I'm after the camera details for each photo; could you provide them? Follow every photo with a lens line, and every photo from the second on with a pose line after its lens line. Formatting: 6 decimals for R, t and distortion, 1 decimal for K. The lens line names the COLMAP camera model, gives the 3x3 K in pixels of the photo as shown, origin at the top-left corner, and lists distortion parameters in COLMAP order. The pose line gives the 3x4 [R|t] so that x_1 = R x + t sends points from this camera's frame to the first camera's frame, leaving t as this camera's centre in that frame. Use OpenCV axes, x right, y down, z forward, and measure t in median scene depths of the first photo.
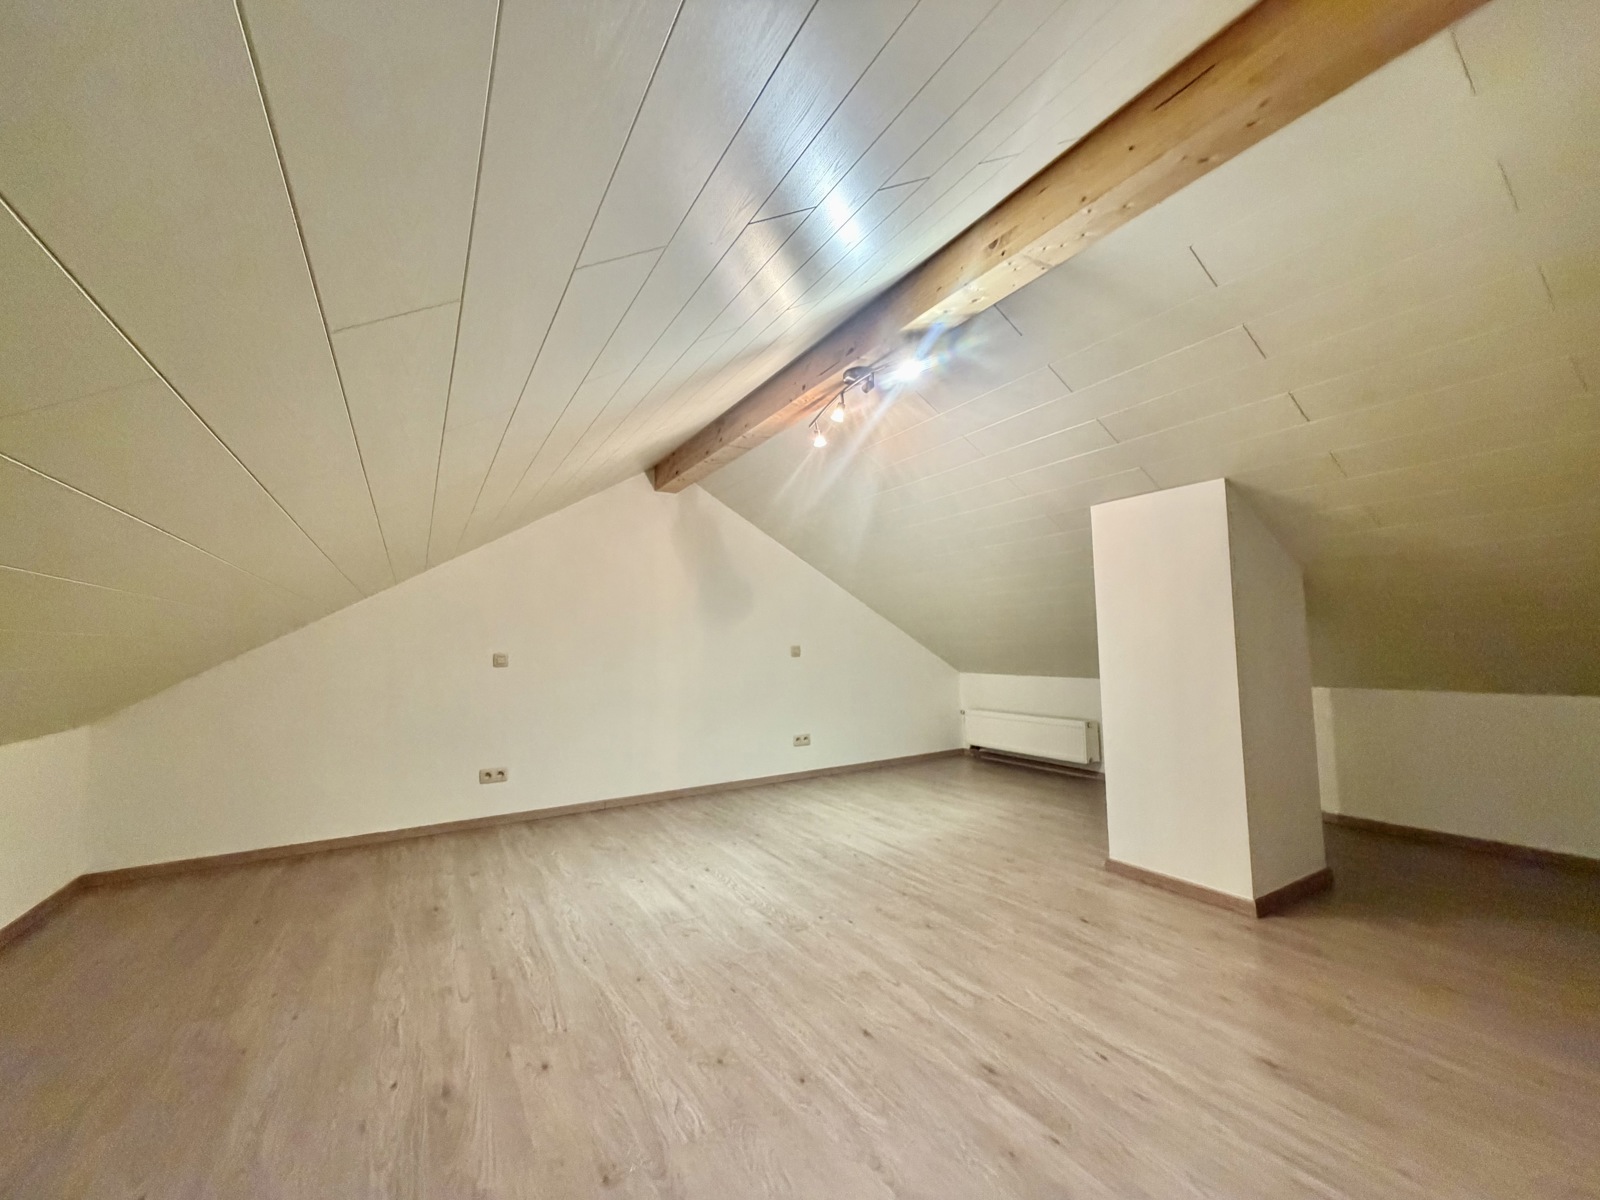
lens RADIAL K [[641.5, 0, 800.0], [0, 641.5, 600.0], [0, 0, 1]] dist [0.001044, 0.000016]
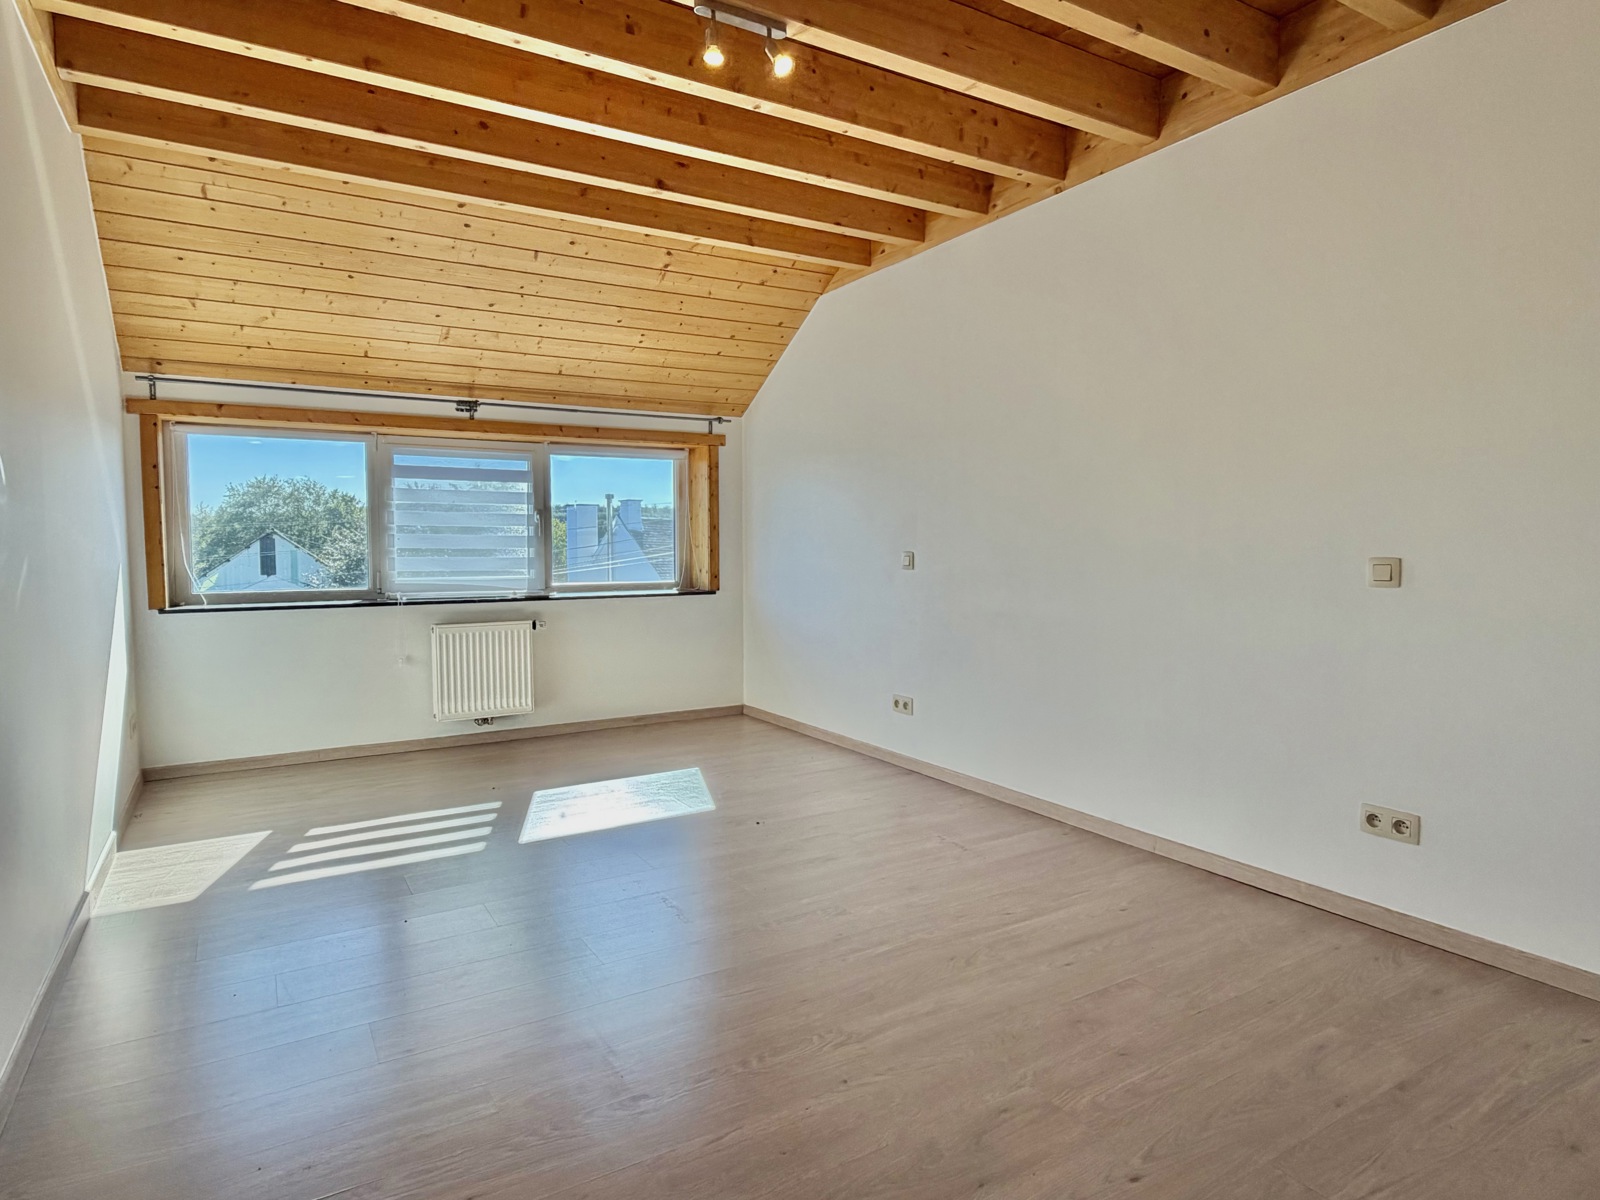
lens RADIAL K [[955.2, 0, 800.0], [0, 955.2, 600.0], [0, 0, 1]] dist [0.020726, -0.000683]
pose [[0.014570, 0.076298, -0.996979, 1.106127], [0.078745, 0.993900, 0.077214, 0.024871], [0.996788, -0.079633, 0.008473, 0.789117]]
